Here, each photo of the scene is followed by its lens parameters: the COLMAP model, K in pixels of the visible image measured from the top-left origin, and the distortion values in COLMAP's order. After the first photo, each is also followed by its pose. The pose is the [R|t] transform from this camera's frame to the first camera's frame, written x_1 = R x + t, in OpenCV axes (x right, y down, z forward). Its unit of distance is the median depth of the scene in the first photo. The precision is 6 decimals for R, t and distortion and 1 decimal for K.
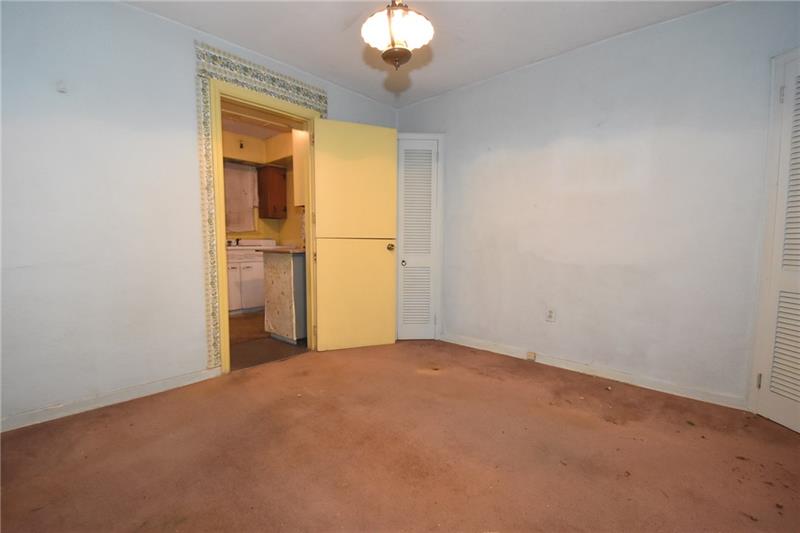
lens RADIAL K [[362.0, 0, 400.0], [0, 362.0, 266.5], [0, 0, 1]] dist [-0.001089, -0.000332]
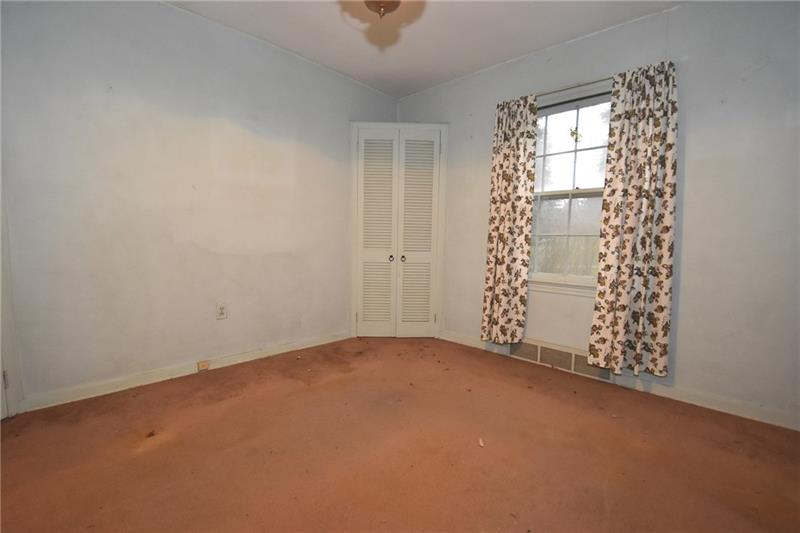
lens RADIAL K [[362.0, 0, 400.0], [0, 362.0, 266.5], [0, 0, 1]] dist [-0.001089, -0.000332]
pose [[0.041445, -0.087880, 0.995268, -0.491667], [0.049480, 0.995083, 0.085803, -0.037337], [-0.997915, 0.045690, 0.045589, 0.544150]]
